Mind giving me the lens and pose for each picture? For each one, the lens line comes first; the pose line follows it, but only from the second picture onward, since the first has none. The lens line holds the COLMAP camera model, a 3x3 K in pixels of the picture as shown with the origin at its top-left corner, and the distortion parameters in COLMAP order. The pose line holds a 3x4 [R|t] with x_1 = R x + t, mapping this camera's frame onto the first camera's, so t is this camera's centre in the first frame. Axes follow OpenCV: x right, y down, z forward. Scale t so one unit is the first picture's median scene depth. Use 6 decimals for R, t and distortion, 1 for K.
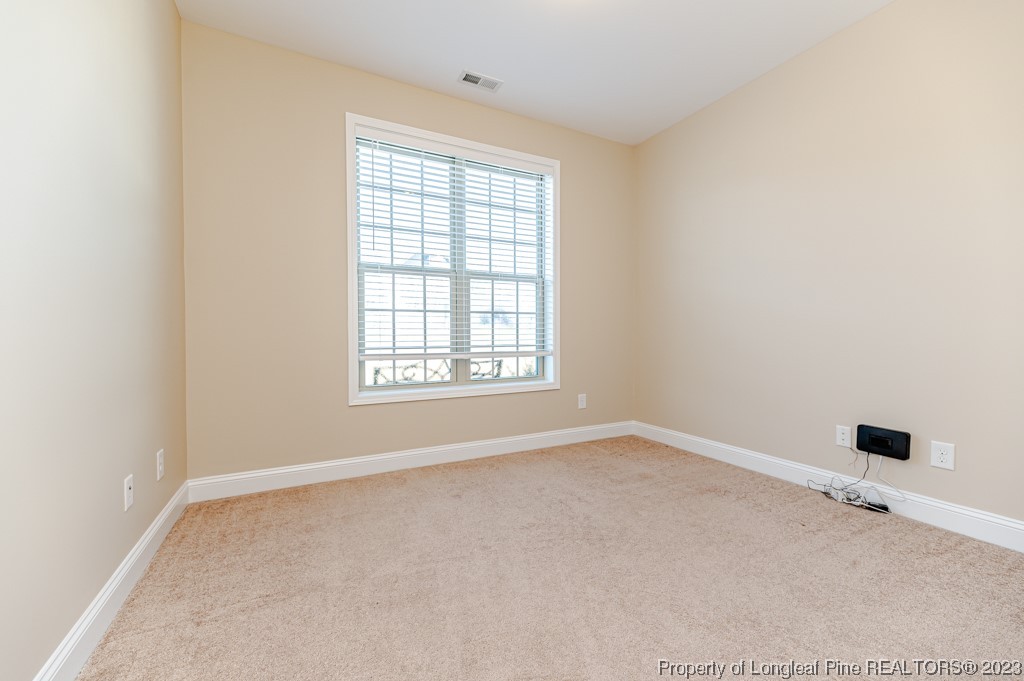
lens RADIAL K [[405.2, 0, 519.4], [0, 405.2, 339.2], [0, 0, 1]] dist [0.013354, -0.001546]
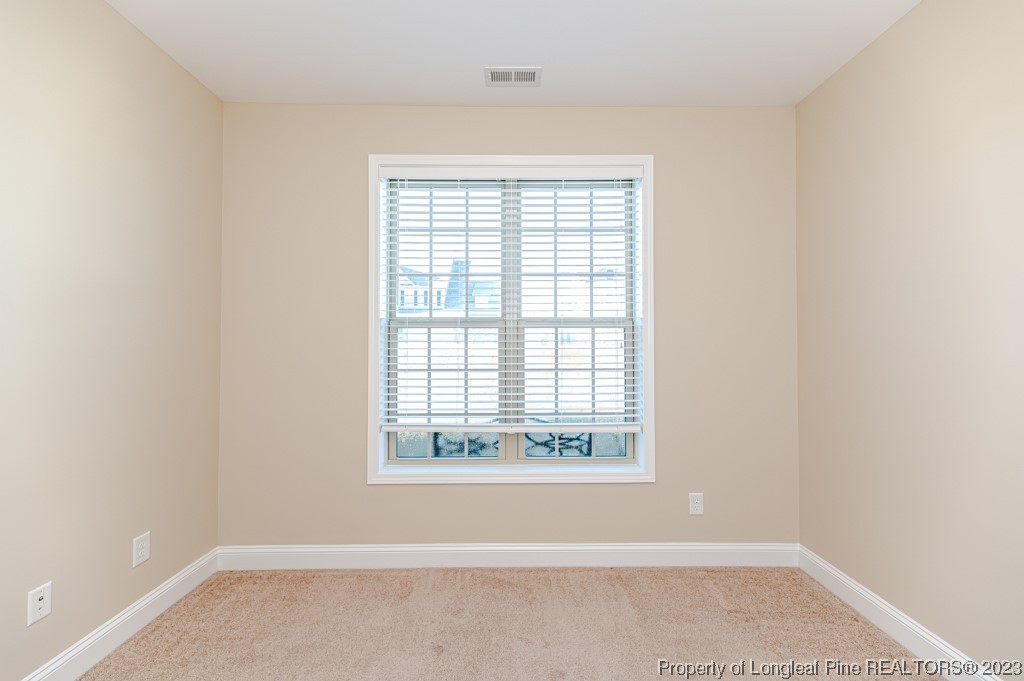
lens RADIAL K [[405.2, 0, 502.1], [0, 405.2, 347.5], [0, 0, 1]] dist [0.013354, -0.001546]
pose [[0.891232, -0.002282, -0.453542, 0.195409], [-0.010803, 0.999597, -0.026258, -0.091648], [0.453419, 0.028302, 0.890848, 0.281335]]
